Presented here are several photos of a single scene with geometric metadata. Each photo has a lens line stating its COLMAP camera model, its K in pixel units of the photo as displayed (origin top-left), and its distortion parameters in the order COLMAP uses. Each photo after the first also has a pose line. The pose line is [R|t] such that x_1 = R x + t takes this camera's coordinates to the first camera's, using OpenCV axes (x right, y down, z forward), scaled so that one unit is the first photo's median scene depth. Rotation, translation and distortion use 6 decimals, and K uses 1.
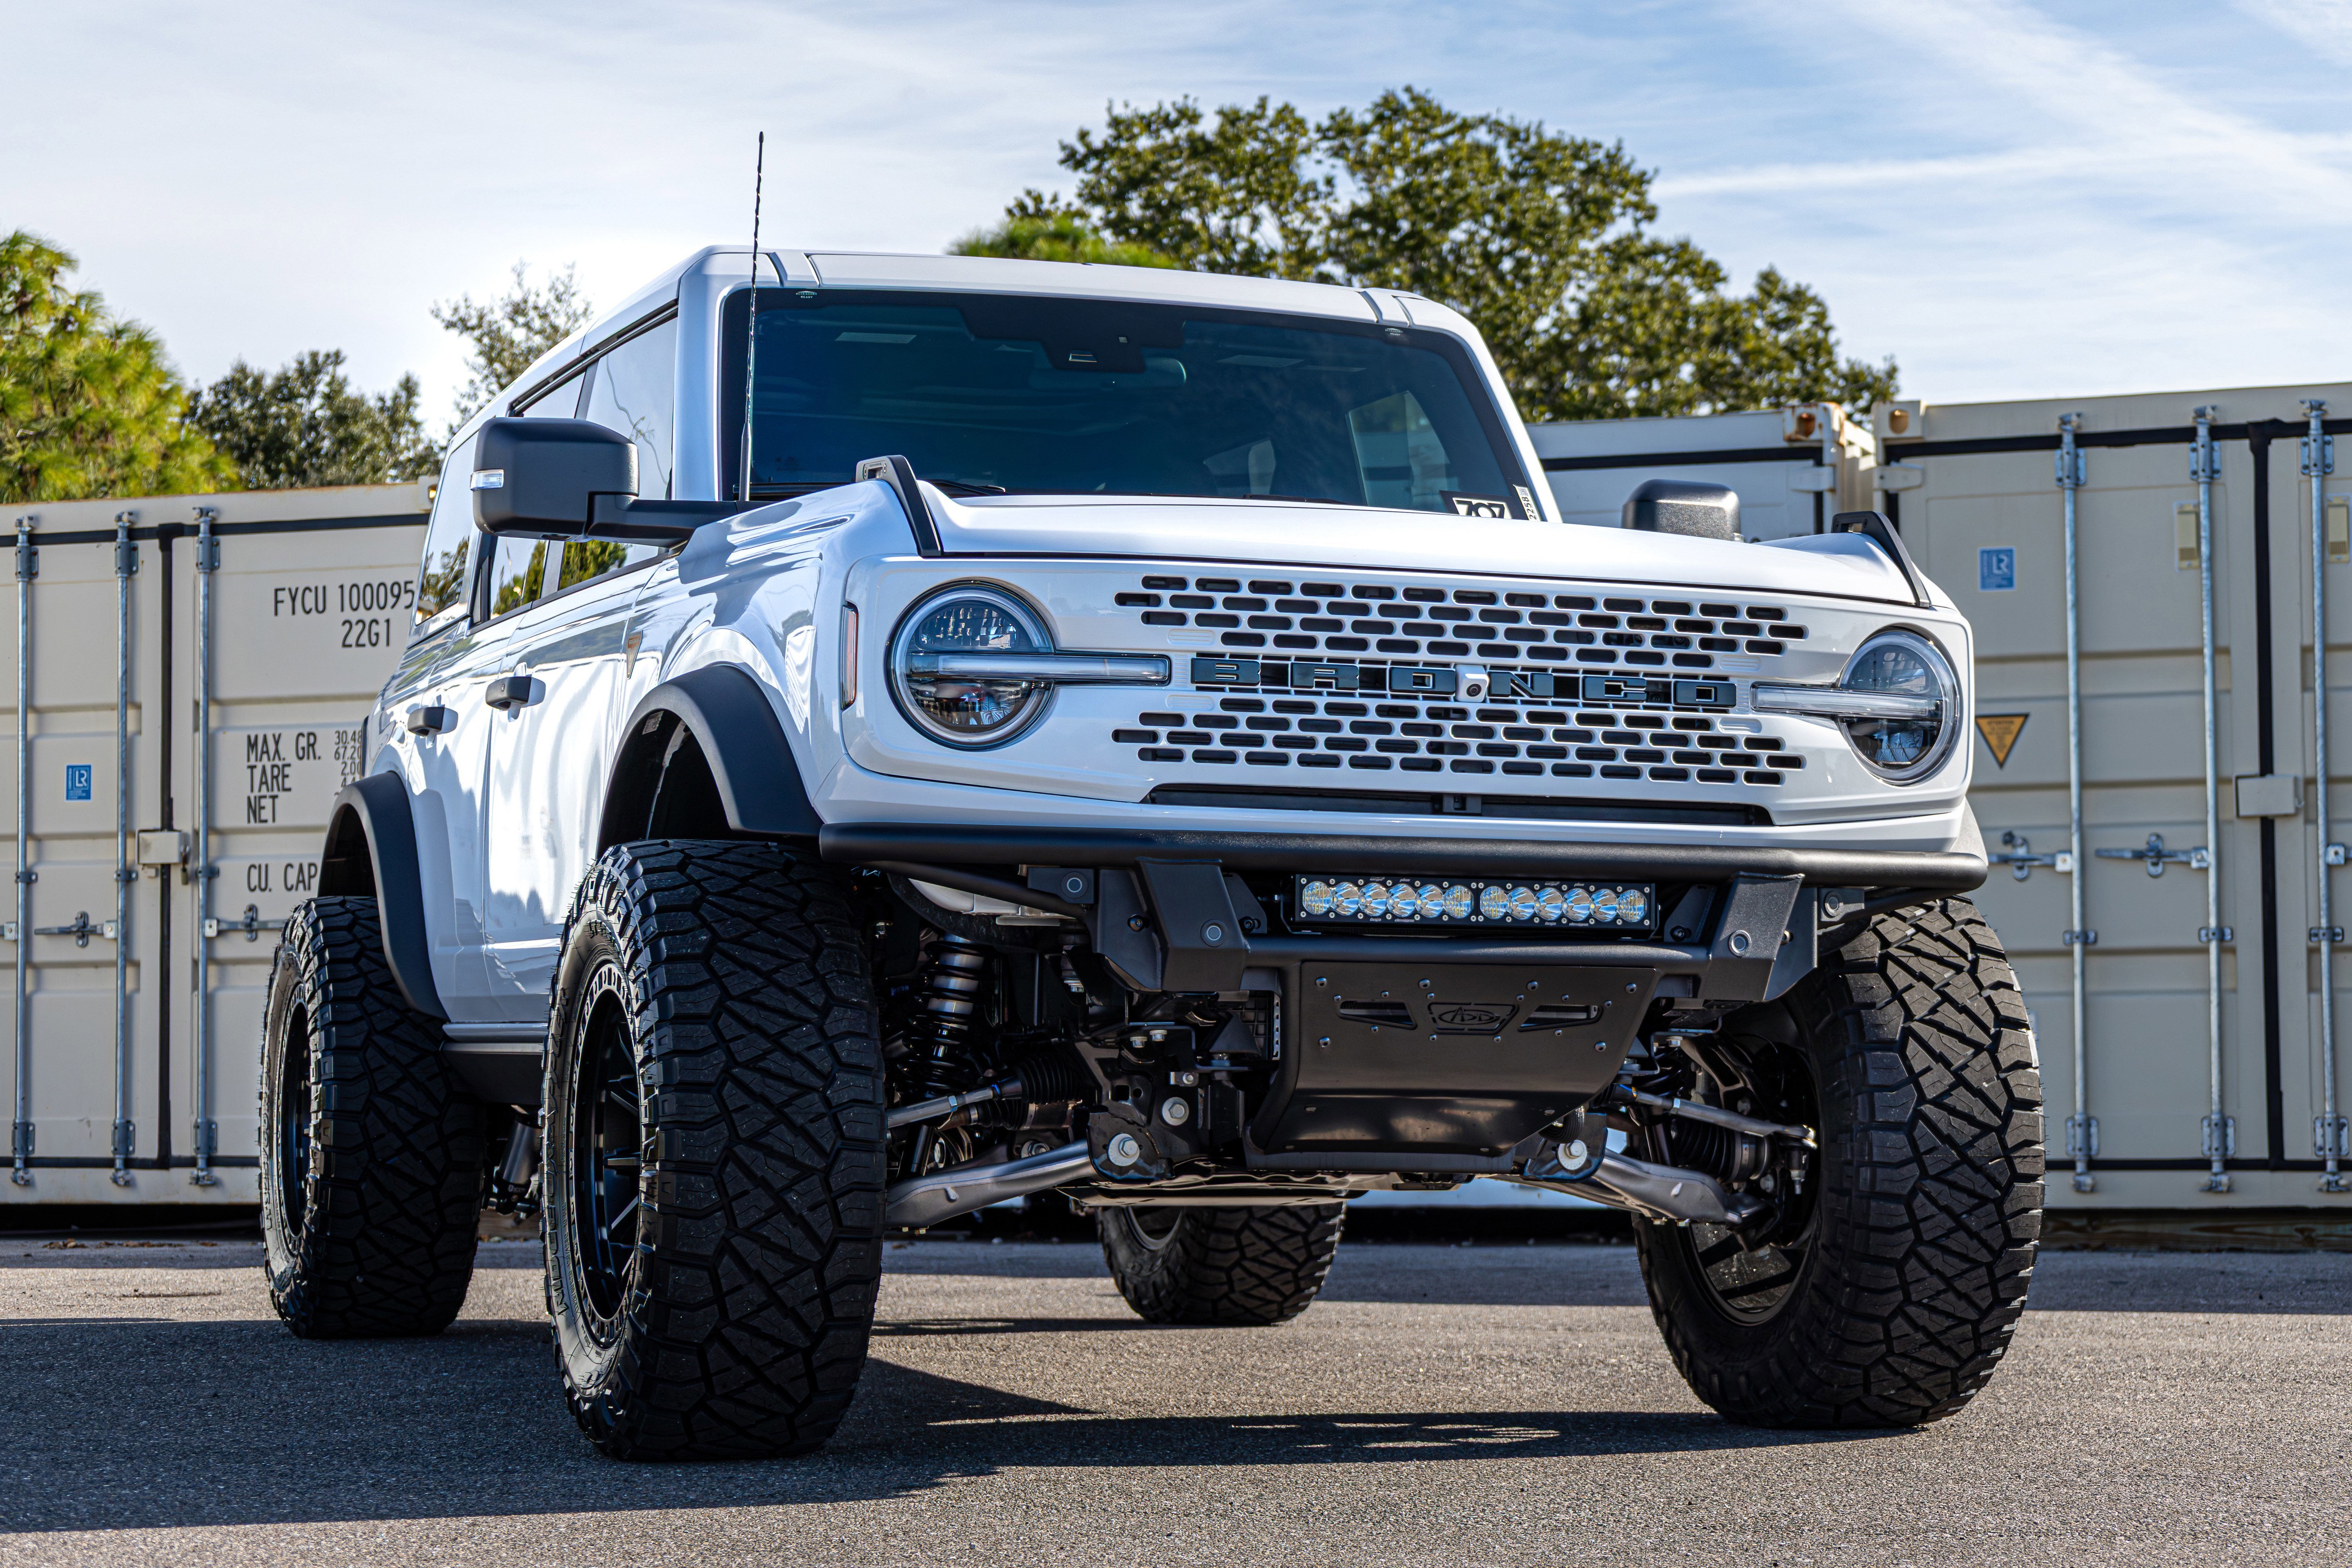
lens RADIAL K [[5416.7, 0, 1309.4], [0, 5416.7, 856.8], [0, 0, 1]] dist [-0.056473, 0.000000]
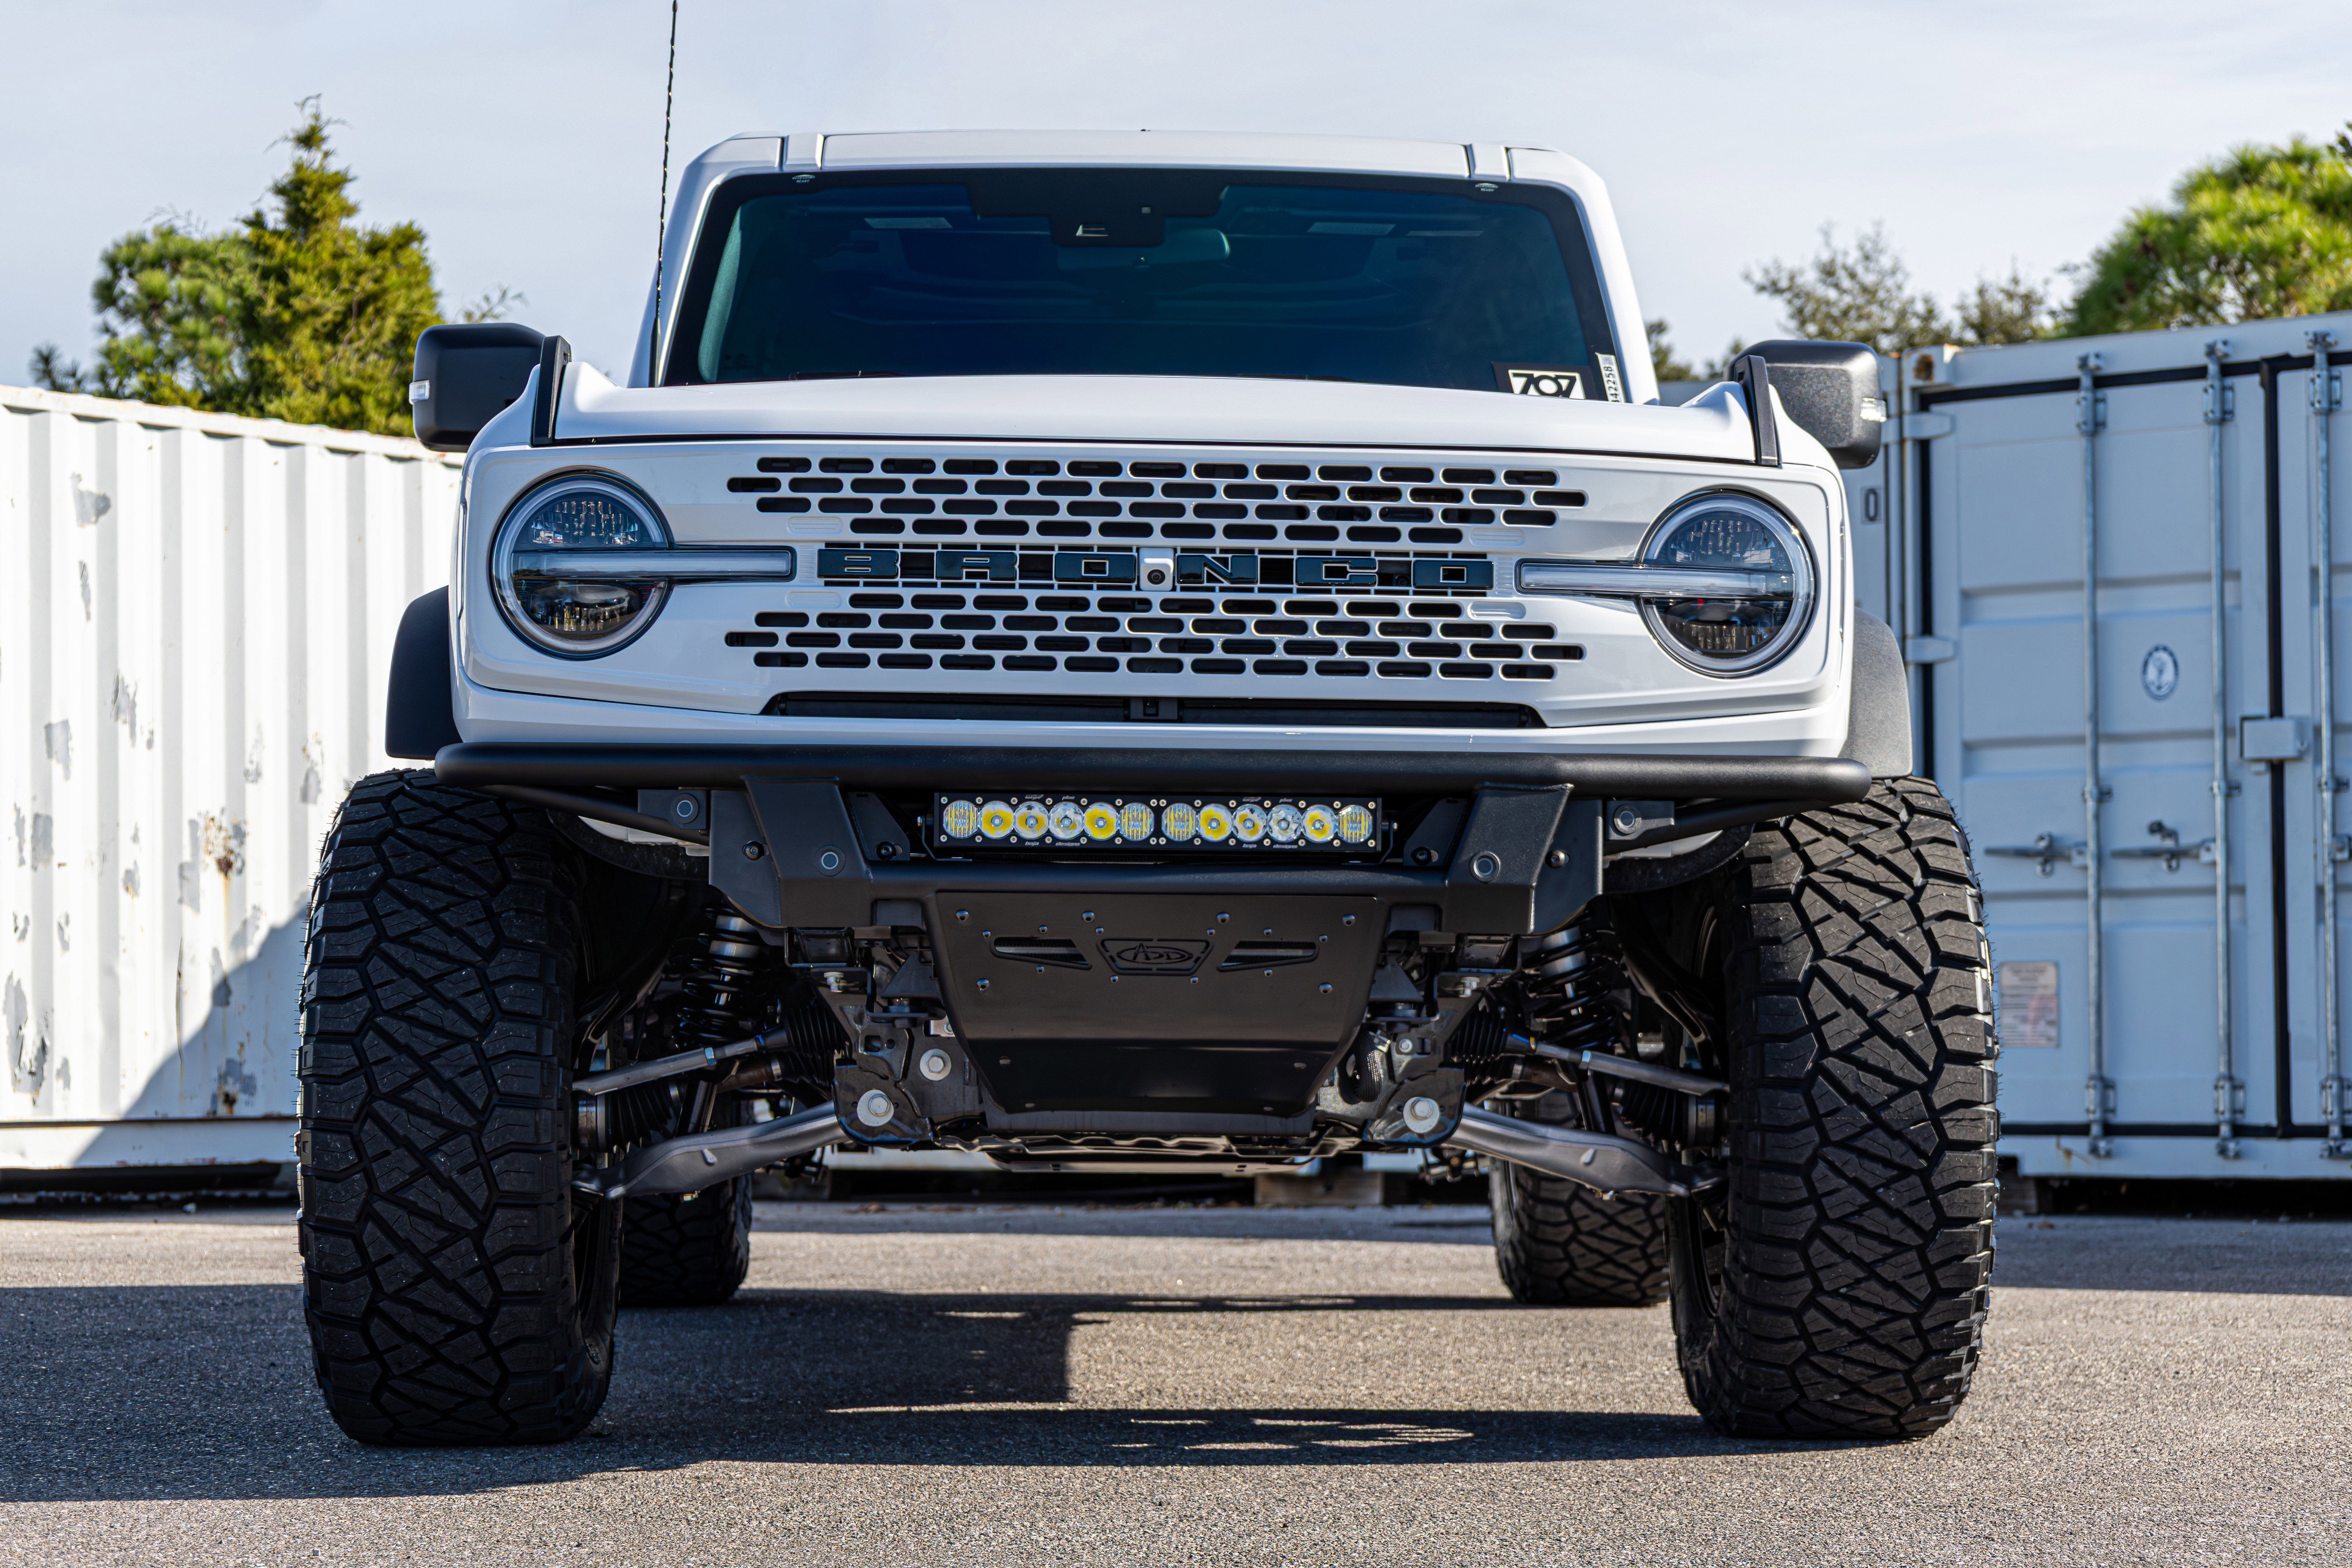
lens RADIAL K [[5361.8, 0, 1185.2], [0, 5361.8, 903.7], [0, 0, 1]] dist [-0.007846, 0.000000]
pose [[0.945976, -0.010328, -0.324072, 0.308372], [0.014542, 0.999838, 0.010584, 0.012260], [0.323910, -0.014725, 0.945973, 0.188367]]
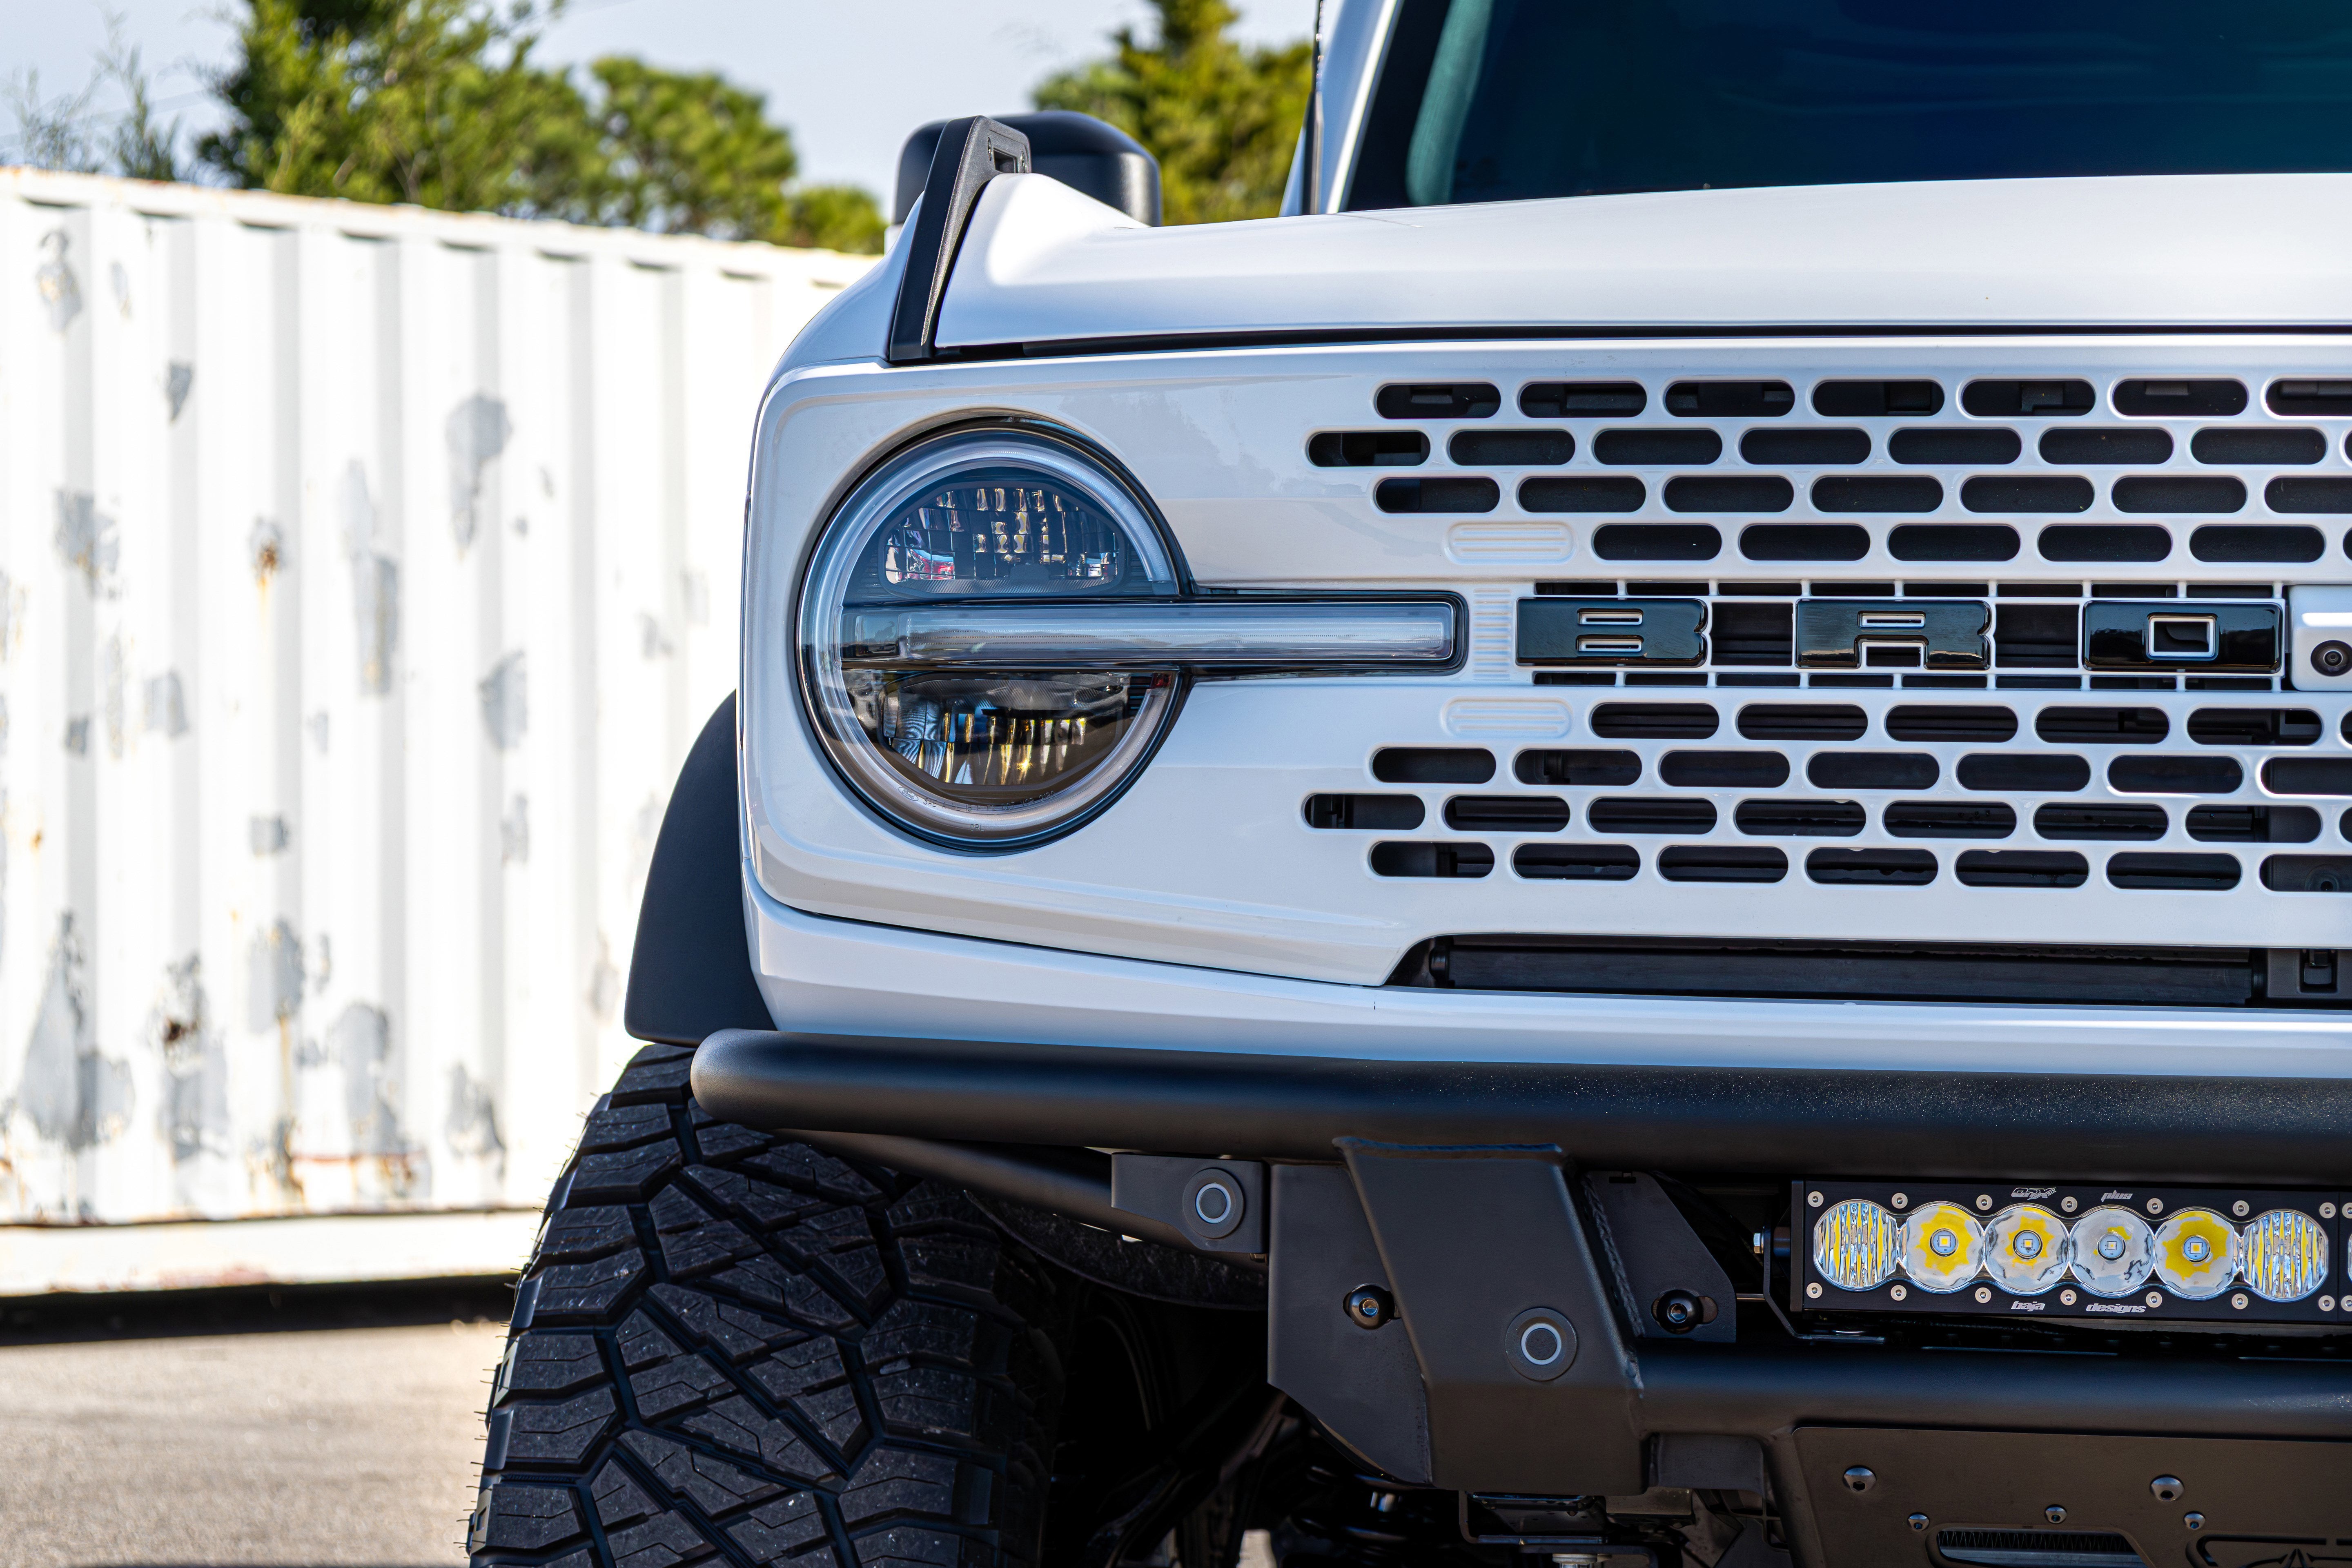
lens RADIAL K [[5416.7, 0, 1137.7], [0, 5416.7, 815.0], [0, 0, 1]] dist [-0.056473, 0.000000]
pose [[0.862836, -0.008192, -0.505417, 0.140573], [0.020975, 0.999588, 0.019605, -0.028838], [0.505048, -0.027517, 0.862652, 0.646225]]
